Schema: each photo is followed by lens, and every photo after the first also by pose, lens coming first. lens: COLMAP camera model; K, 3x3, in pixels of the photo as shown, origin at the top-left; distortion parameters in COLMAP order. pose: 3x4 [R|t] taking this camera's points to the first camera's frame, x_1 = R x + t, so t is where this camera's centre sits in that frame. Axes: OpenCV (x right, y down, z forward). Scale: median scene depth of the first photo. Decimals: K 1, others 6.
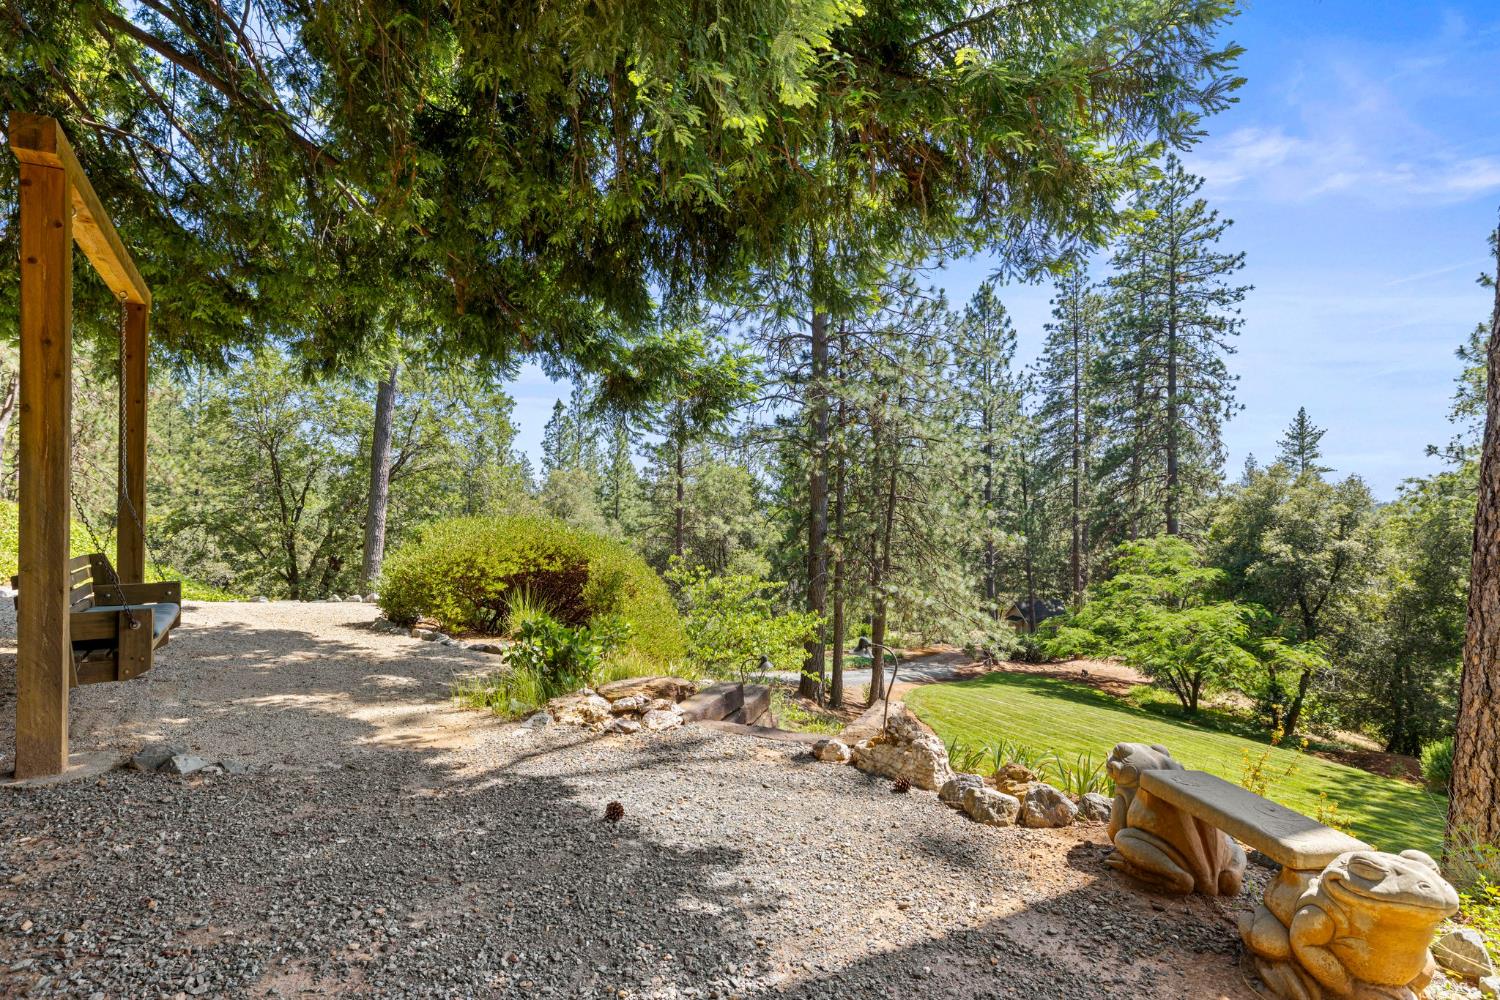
lens RADIAL K [[916.5, 0, 723.5], [0, 916.5, 506.5], [0, 0, 1]] dist [0.002669, -0.003122]
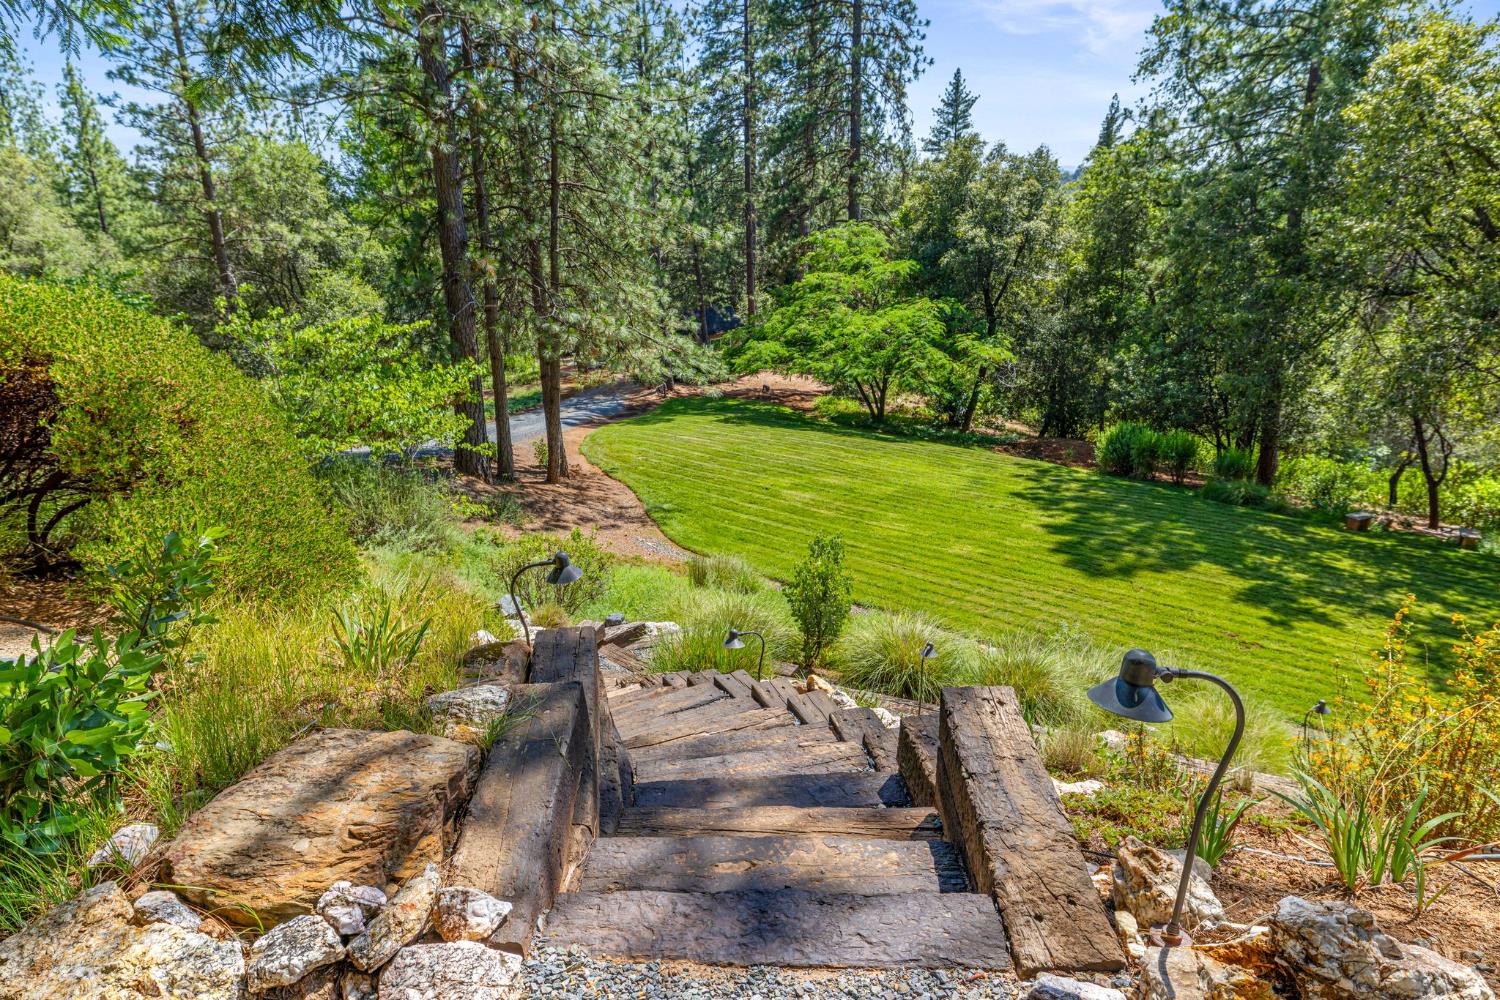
lens RADIAL K [[916.5, 0, 723.5], [0, 916.5, 506.5], [0, 0, 1]] dist [0.002669, -0.003122]
pose [[0.896883, -0.169482, 0.408505, -0.027363], [0.029600, 0.944592, 0.326908, -0.002426], [-0.441276, -0.281107, 0.852206, 0.247835]]
